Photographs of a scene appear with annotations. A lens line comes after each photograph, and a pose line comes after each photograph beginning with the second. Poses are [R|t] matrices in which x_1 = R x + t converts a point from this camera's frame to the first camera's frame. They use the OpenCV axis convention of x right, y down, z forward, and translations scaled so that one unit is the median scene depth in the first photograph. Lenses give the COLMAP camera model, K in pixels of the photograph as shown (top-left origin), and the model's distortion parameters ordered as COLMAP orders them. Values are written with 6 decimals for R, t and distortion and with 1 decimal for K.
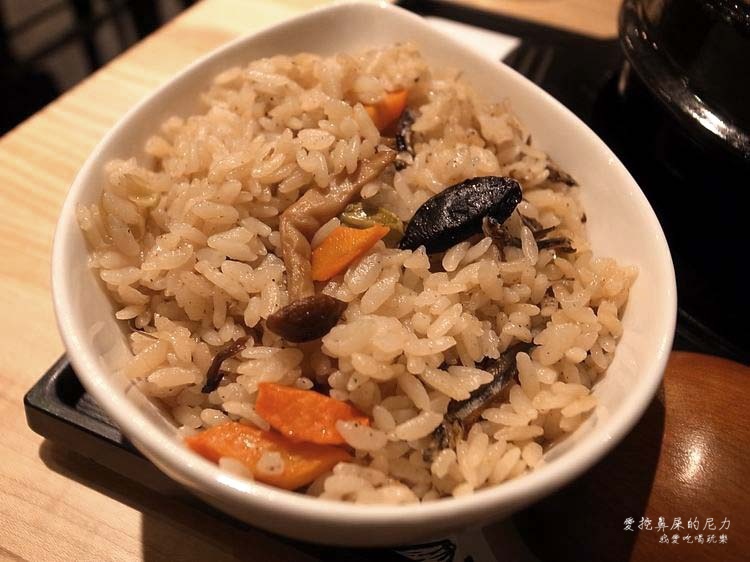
lens RADIAL K [[613.9, 0, 376.8], [0, 613.9, 281.2], [0, 0, 1]] dist [-0.039026, 0.012740]
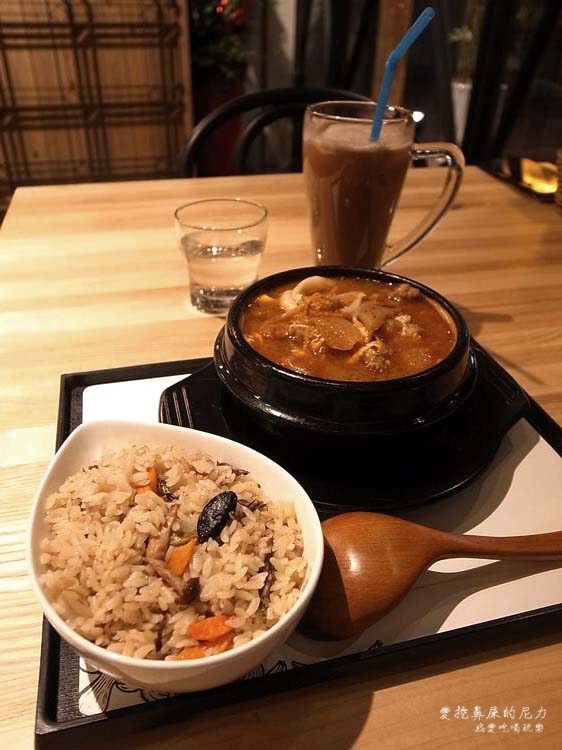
lens RADIAL K [[613.9, 0, 285.0], [0, 613.9, 376.9], [0, 0, 1]] dist [-0.039026, 0.012740]
pose [[0.806683, -0.380972, 0.451800, -0.505187], [0.469623, 0.877331, -0.098712, -0.230949], [-0.358772, 0.291805, 0.886641, -1.276653]]
